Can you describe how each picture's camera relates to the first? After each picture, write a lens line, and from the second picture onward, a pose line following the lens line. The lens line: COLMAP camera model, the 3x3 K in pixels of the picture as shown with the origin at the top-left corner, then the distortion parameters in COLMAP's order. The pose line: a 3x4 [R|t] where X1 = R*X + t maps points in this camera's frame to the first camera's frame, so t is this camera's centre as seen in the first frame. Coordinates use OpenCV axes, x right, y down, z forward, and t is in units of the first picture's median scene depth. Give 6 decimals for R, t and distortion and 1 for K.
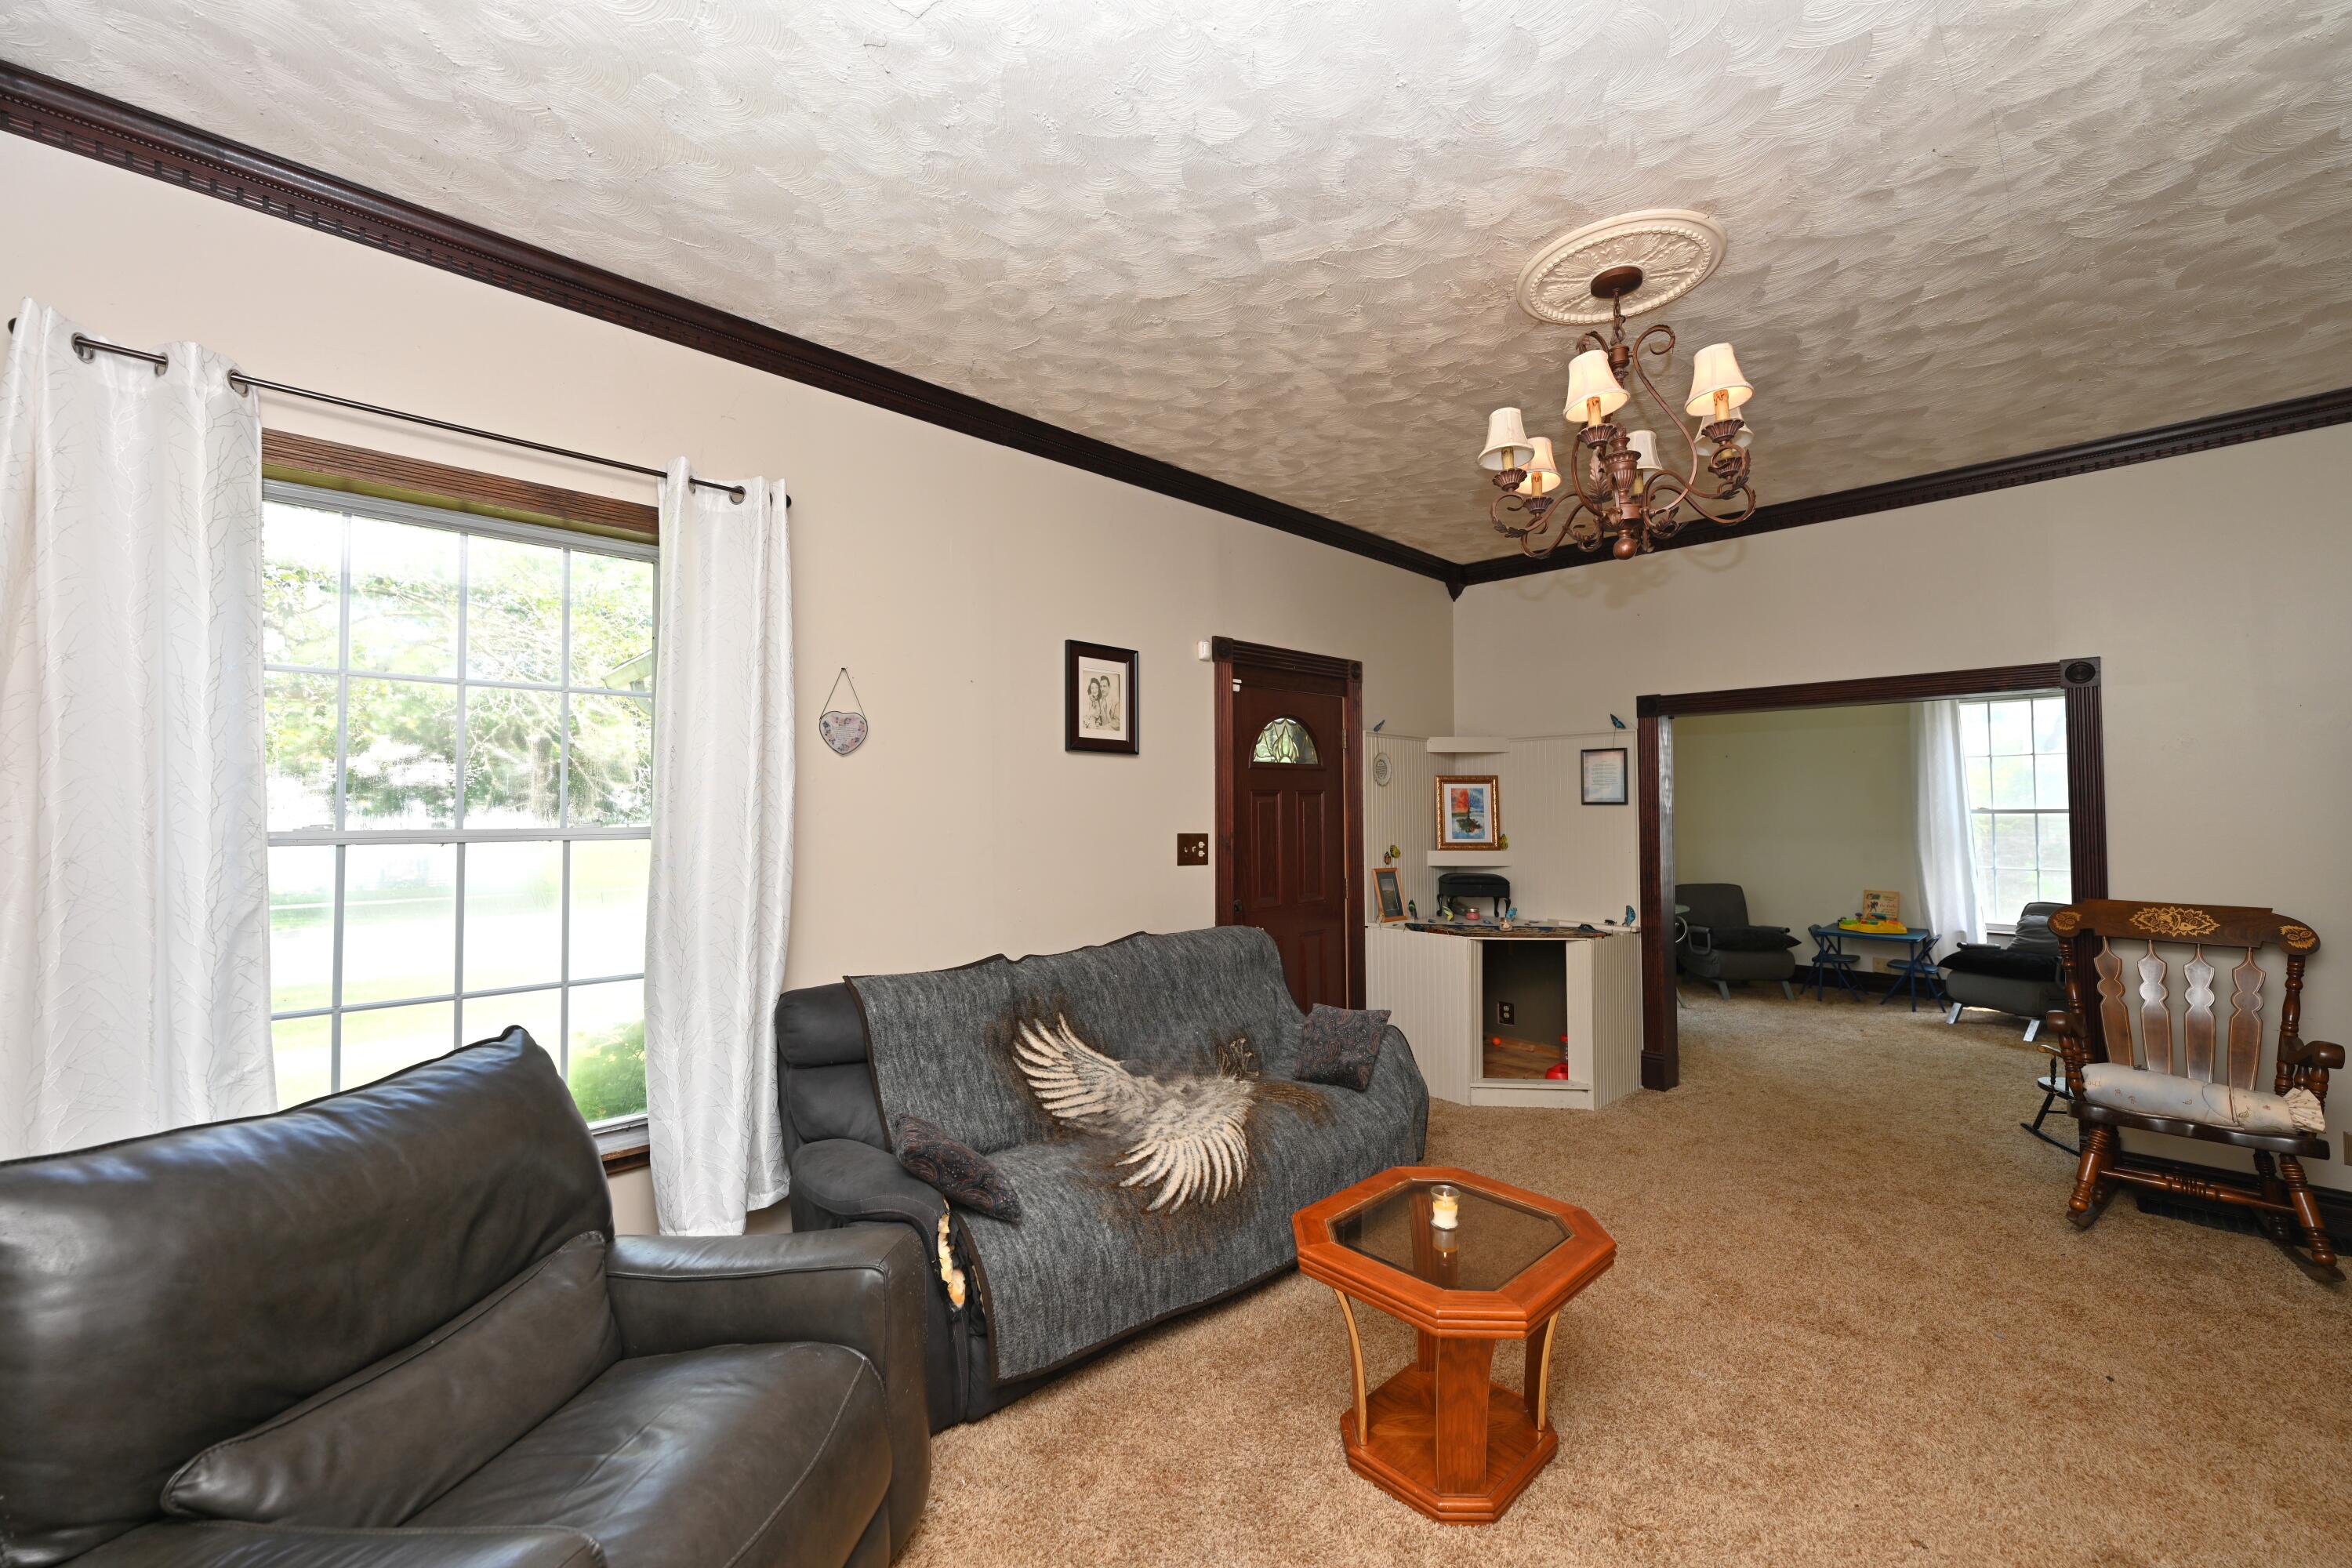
lens RADIAL K [[934.0, 0, 1179.0], [0, 934.0, 783.5], [0, 0, 1]] dist [0.002502, -0.000015]
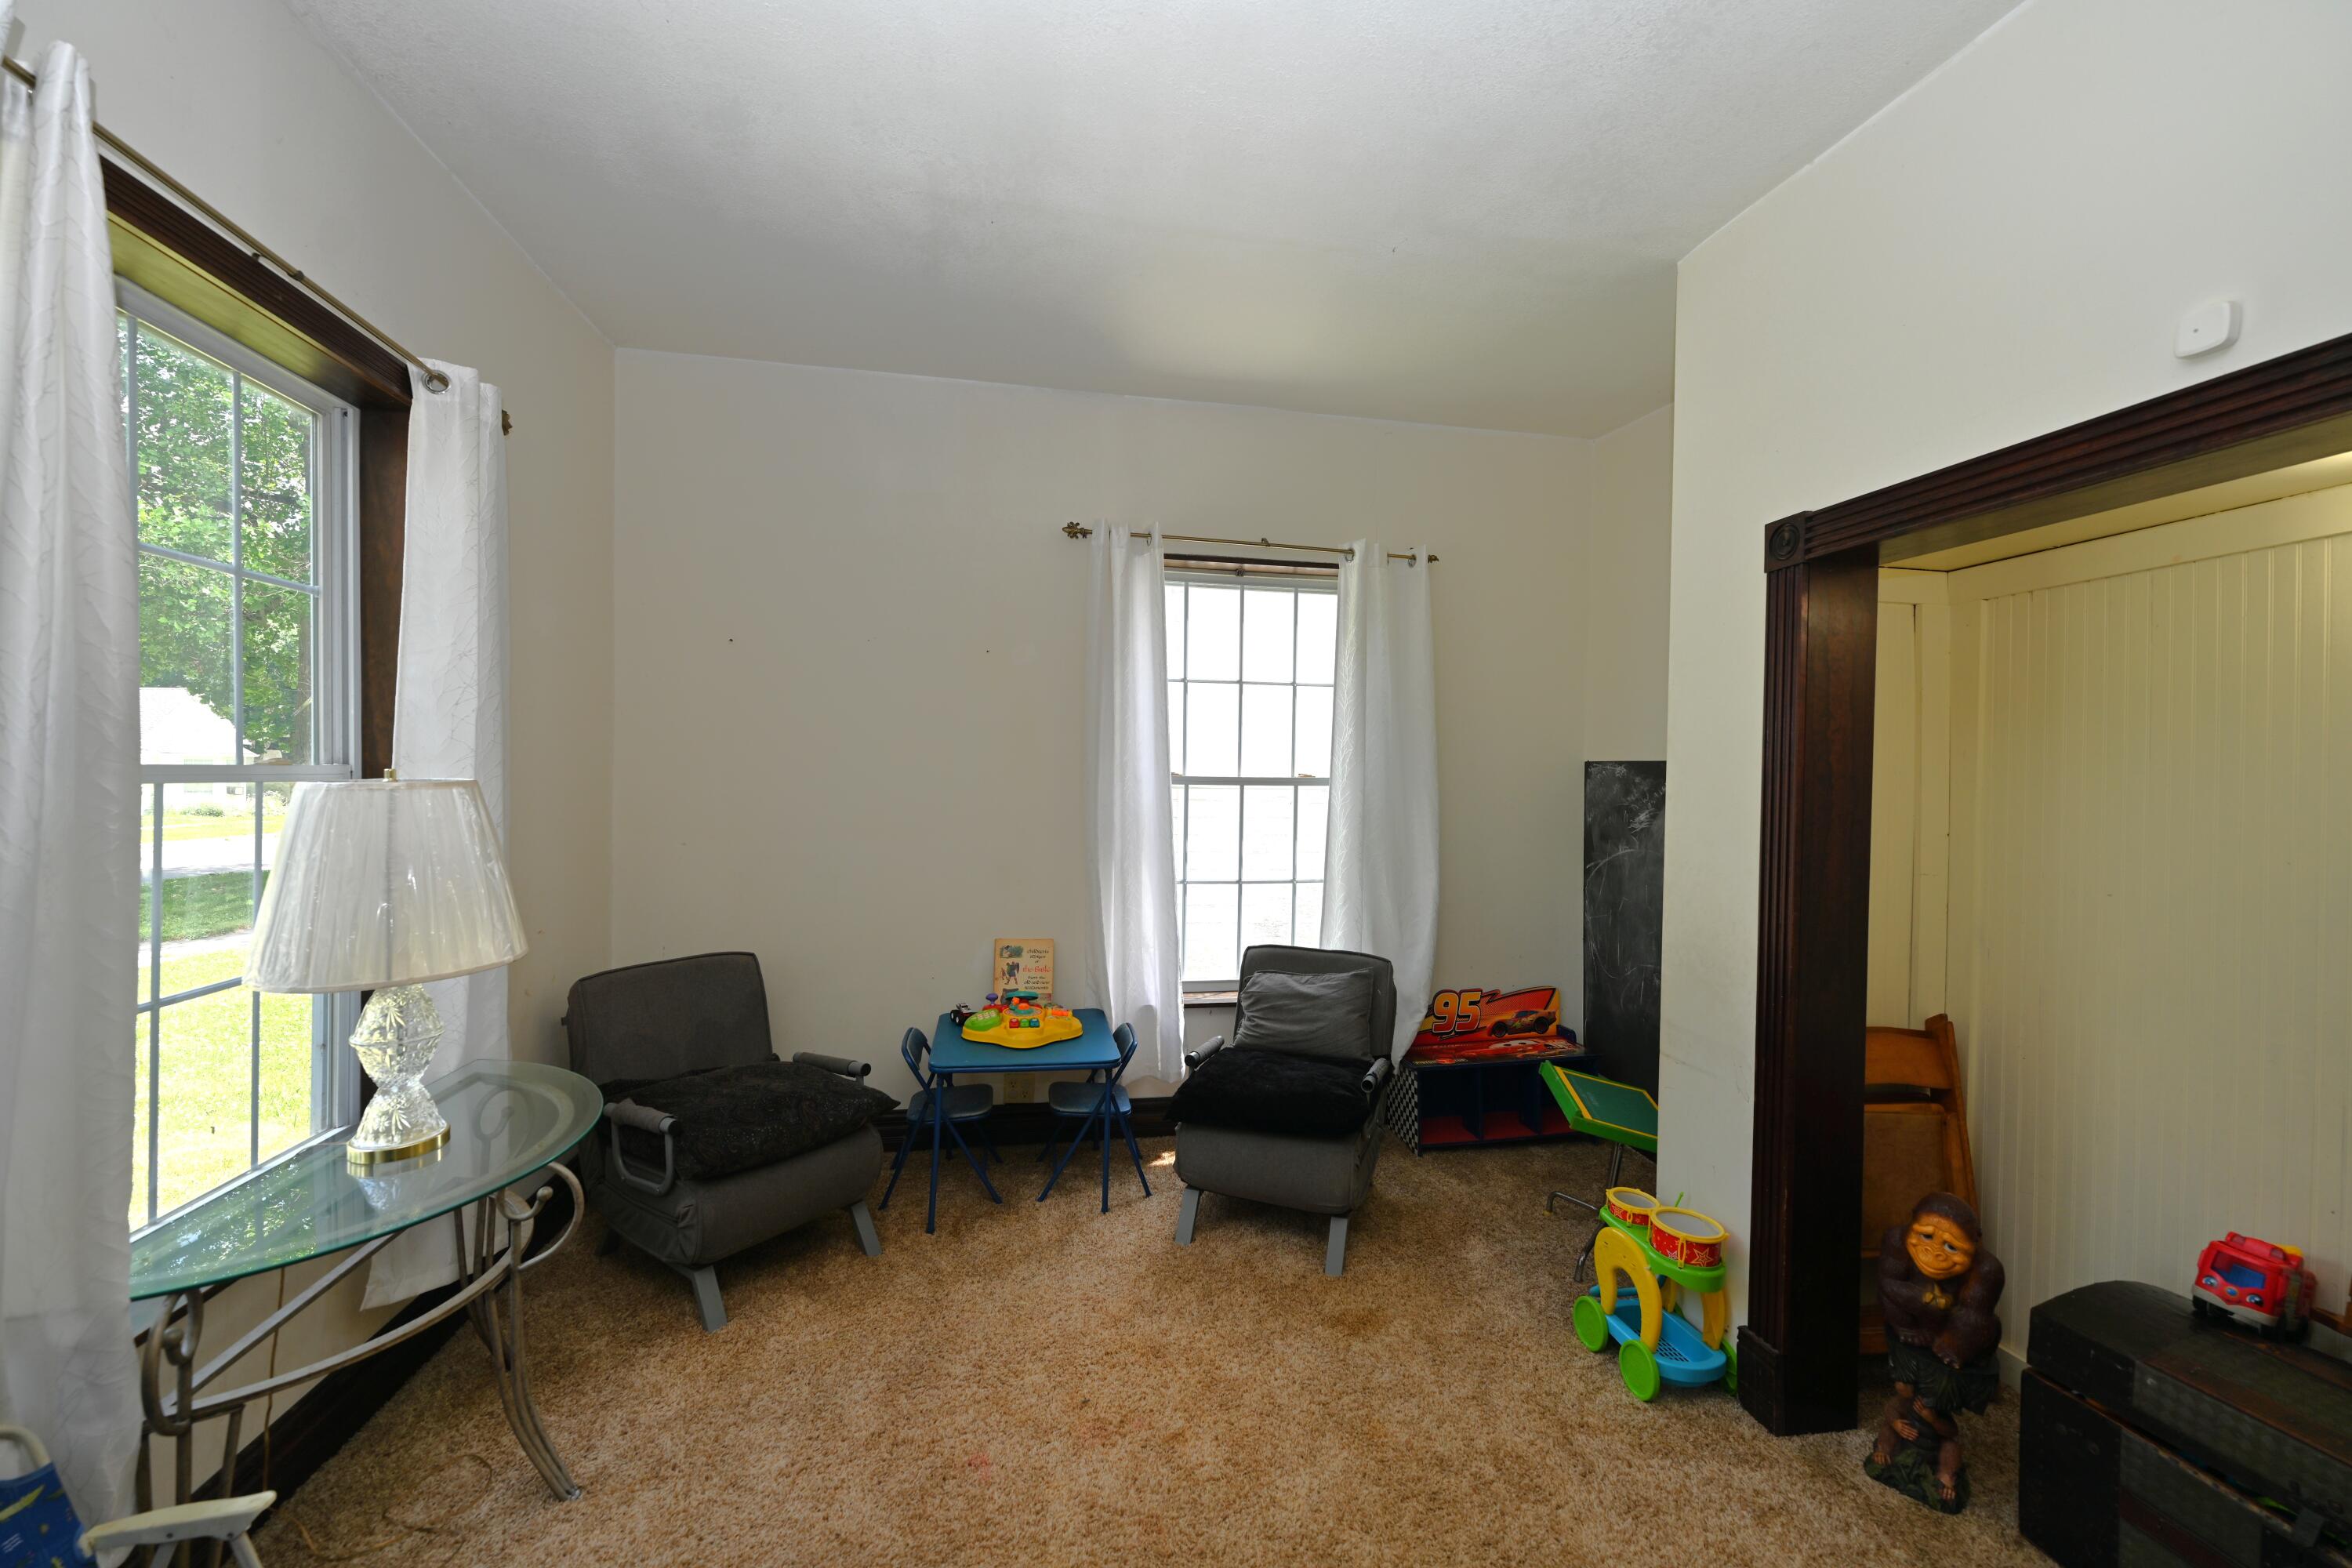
lens RADIAL K [[934.0, 0, 1179.0], [0, 934.0, 783.5], [0, 0, 1]] dist [0.002502, -0.000015]
pose [[0.547064, 0.006943, 0.837062, 0.598808], [-0.043633, 0.998843, 0.020231, 0.030784], [-0.835953, -0.047591, 0.546734, 1.040204]]
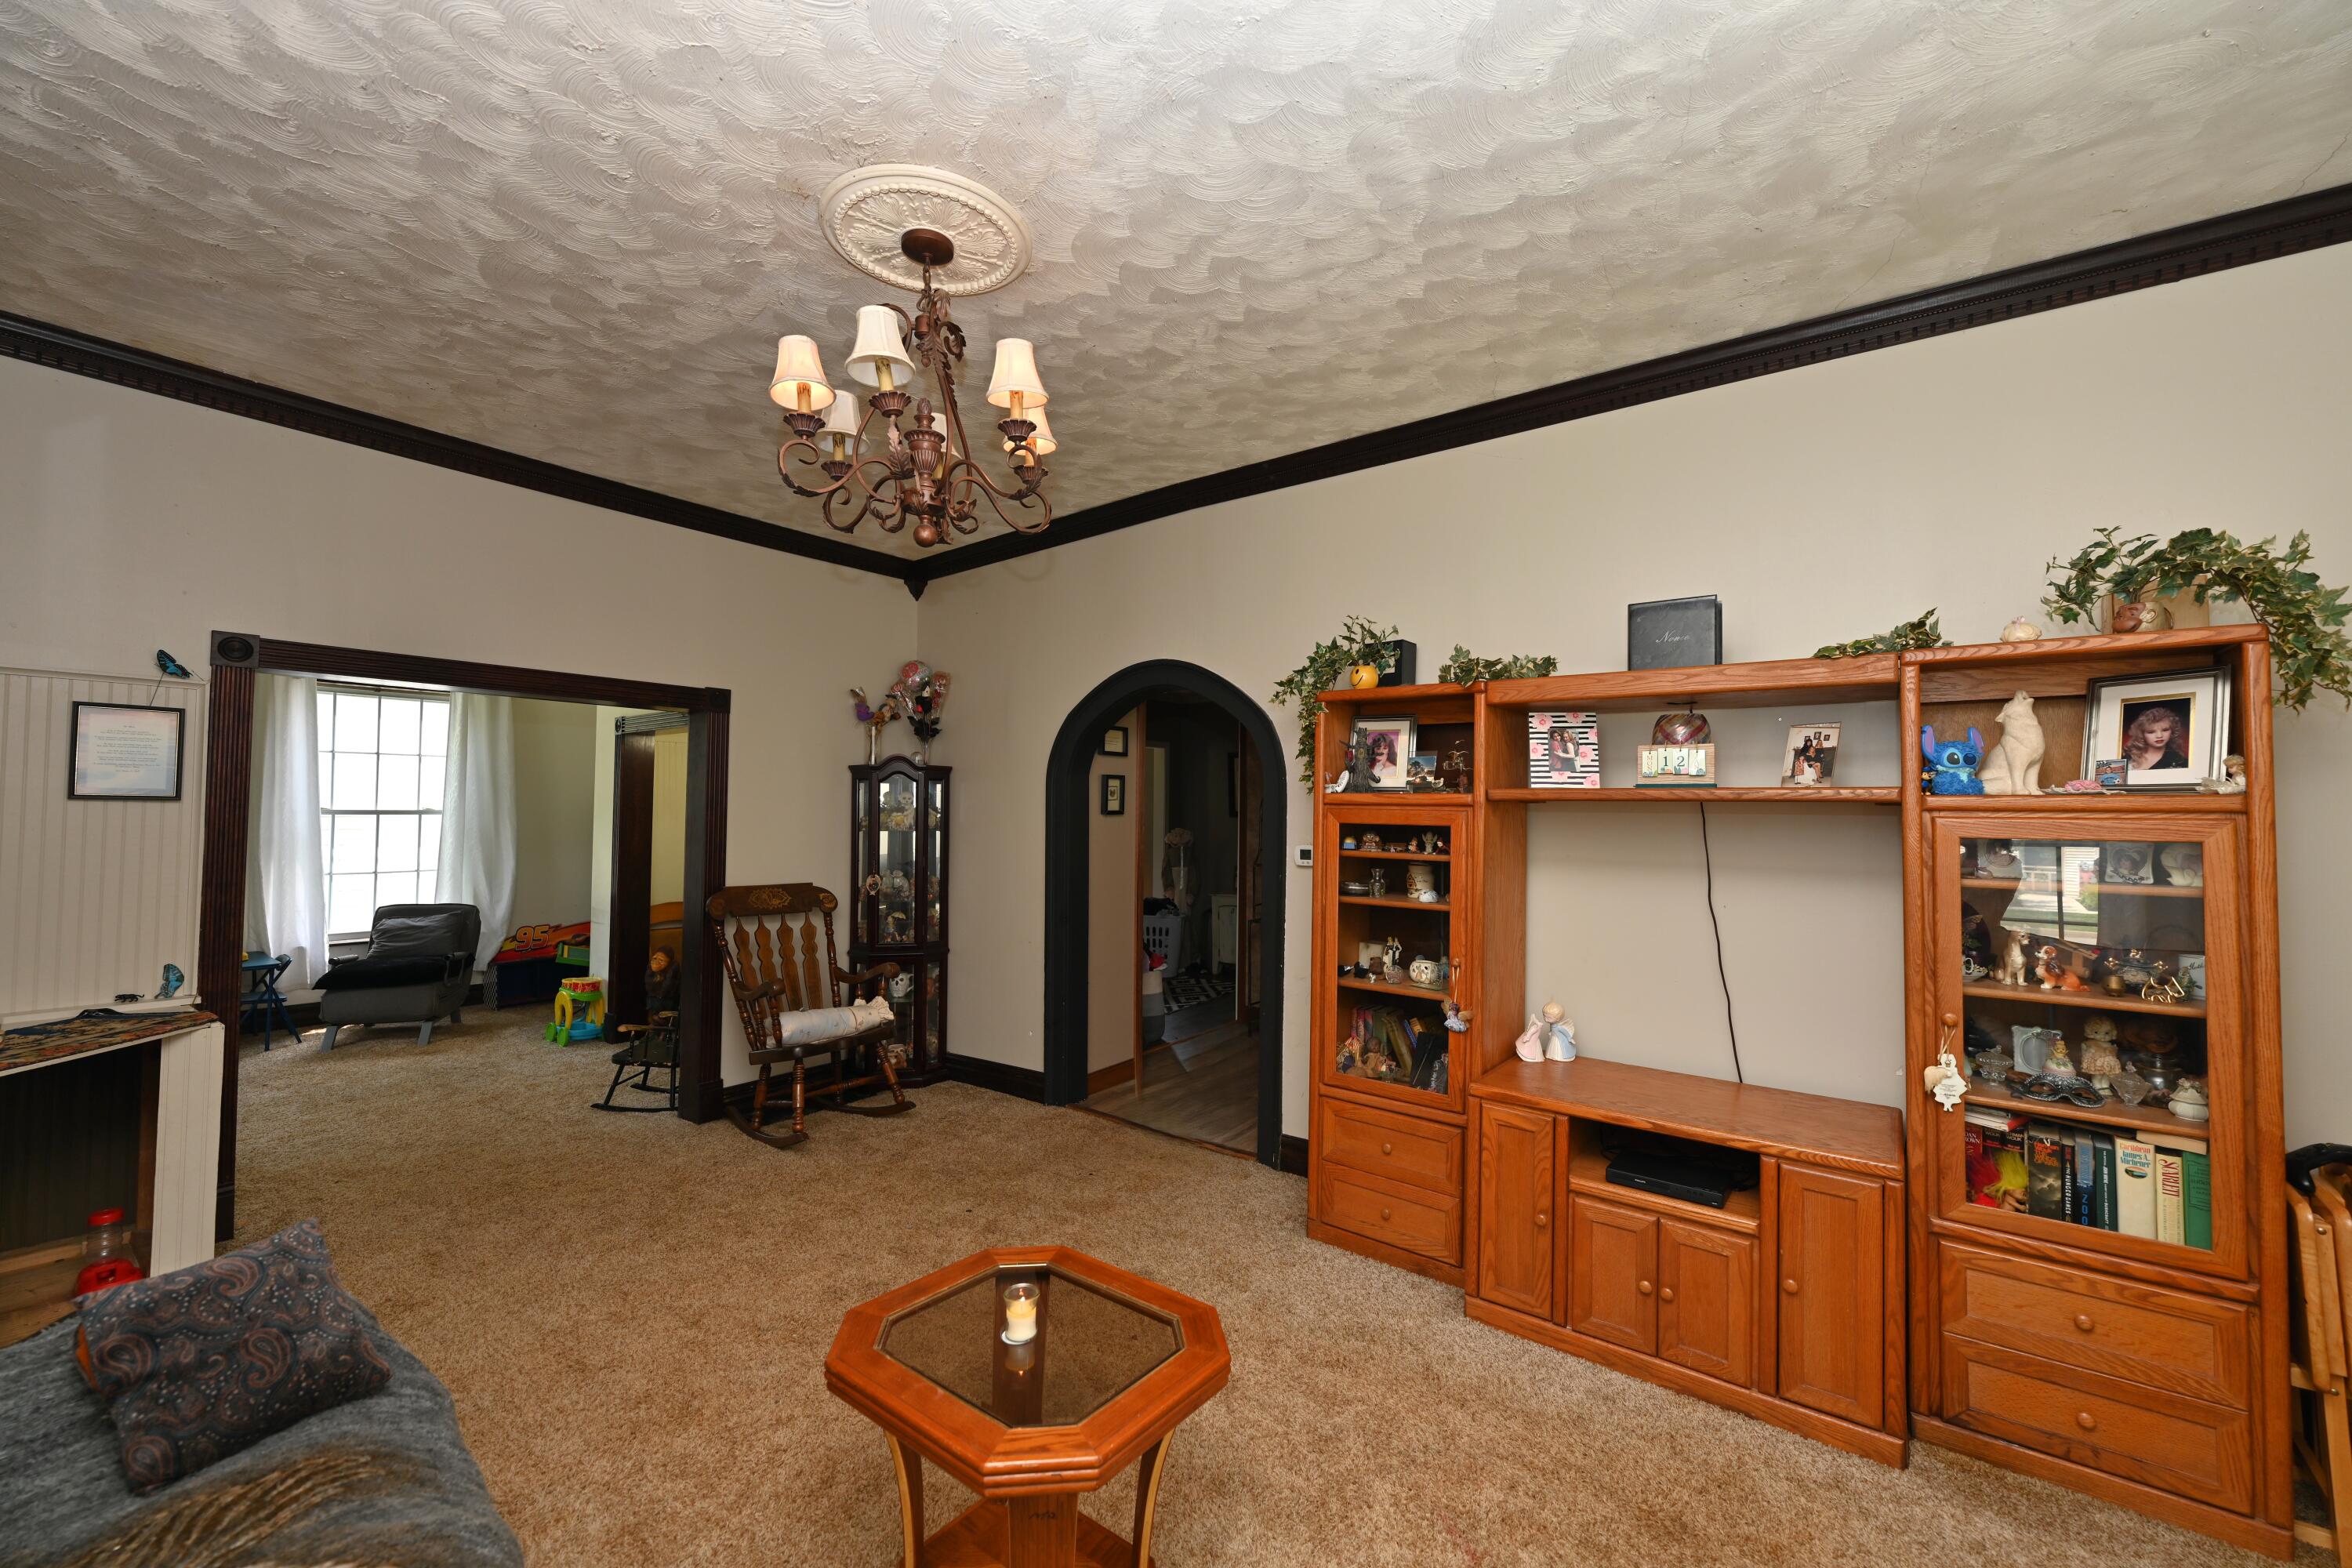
lens RADIAL K [[934.0, 0, 1179.0], [0, 934.0, 783.5], [0, 0, 1]] dist [0.002502, -0.000015]
pose [[-0.157587, 0.035332, 0.986873, -0.256138], [-0.036595, 0.998464, -0.041591, 0.013962], [-0.986827, -0.042669, -0.156052, 0.479334]]
